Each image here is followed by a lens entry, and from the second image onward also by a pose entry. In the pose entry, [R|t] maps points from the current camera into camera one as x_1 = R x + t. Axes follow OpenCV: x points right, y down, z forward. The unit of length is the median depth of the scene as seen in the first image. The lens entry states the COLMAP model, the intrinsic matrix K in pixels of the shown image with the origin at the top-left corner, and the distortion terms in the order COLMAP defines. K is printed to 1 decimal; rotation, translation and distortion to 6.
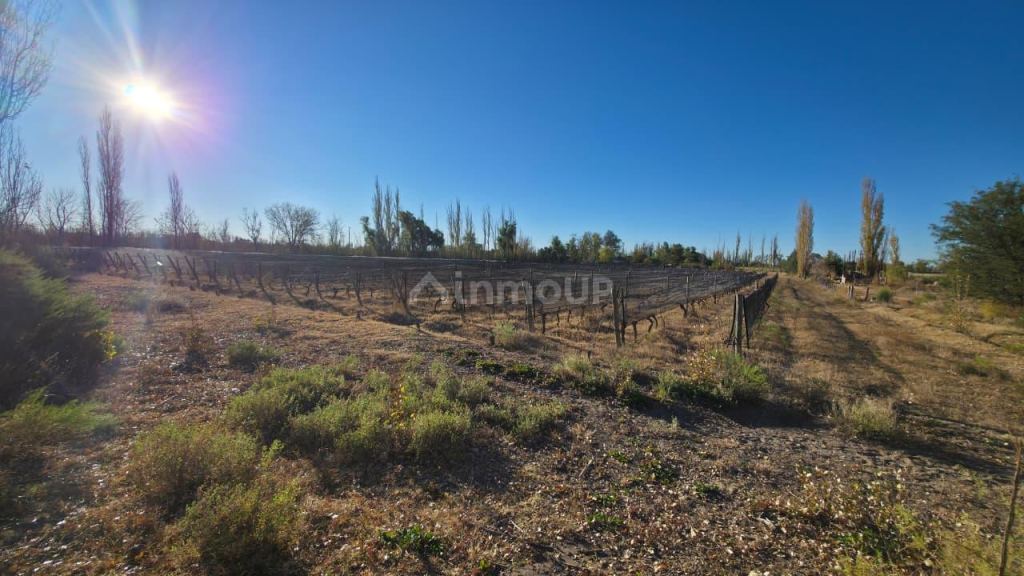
lens RADIAL K [[414.2, 0, 512.0], [0, 414.2, 288.0], [0, 0, 1]] dist [-0.000081, 0.000221]
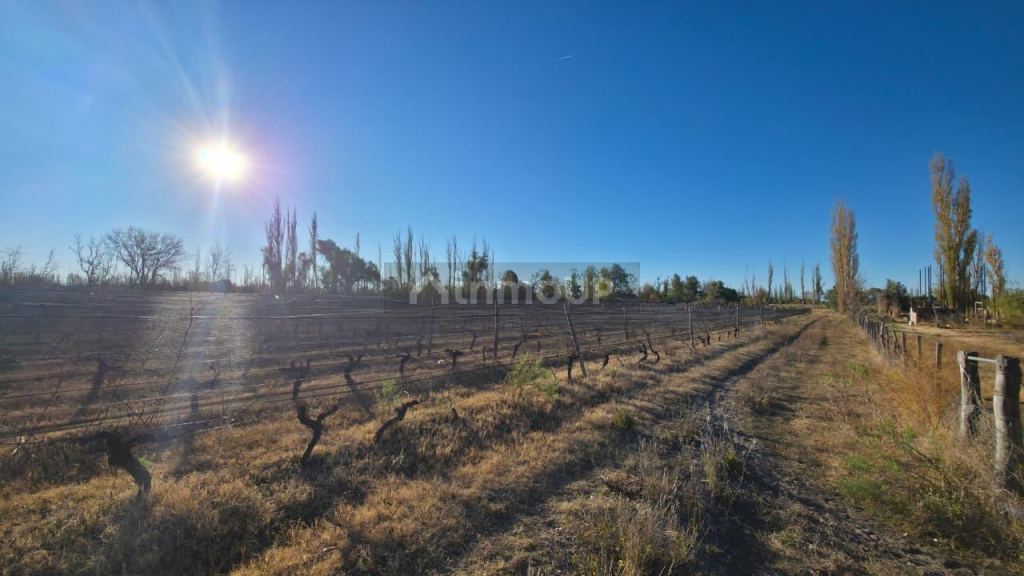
lens RADIAL K [[414.2, 0, 512.0], [0, 414.2, 288.0], [0, 0, 1]] dist [-0.000081, 0.000221]
pose [[0.995626, -0.018197, -0.091643, 0.175652], [0.008875, 0.994835, -0.101121, -0.004223], [0.093009, 0.099865, 0.990644, 0.220117]]
